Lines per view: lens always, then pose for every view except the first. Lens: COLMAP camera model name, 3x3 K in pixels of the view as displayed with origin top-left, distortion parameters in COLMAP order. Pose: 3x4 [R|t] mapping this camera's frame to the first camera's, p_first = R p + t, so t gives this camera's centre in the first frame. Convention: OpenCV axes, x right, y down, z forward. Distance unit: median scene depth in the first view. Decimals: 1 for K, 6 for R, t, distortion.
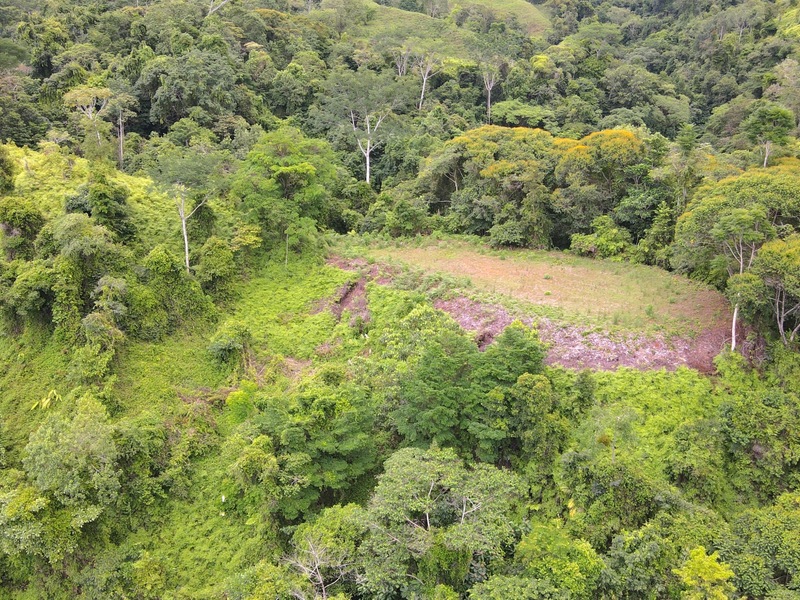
lens RADIAL K [[686.7, 0, 400.5], [0, 686.7, 299.6], [0, 0, 1]] dist [-0.005564, 0.043866]
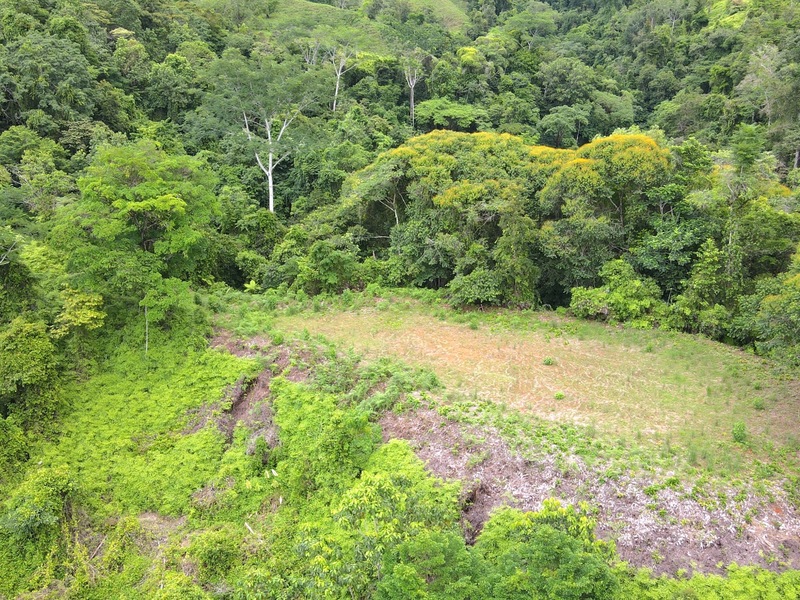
lens RADIAL K [[686.7, 0, 378.3], [0, 686.7, 302.0], [0, 0, 1]] dist [-0.005564, 0.043866]
pose [[0.995322, -0.038528, 0.088599, -0.003940], [0.038463, 0.999257, 0.002447, -0.086454], [-0.088627, 0.000972, 0.996064, 0.320116]]
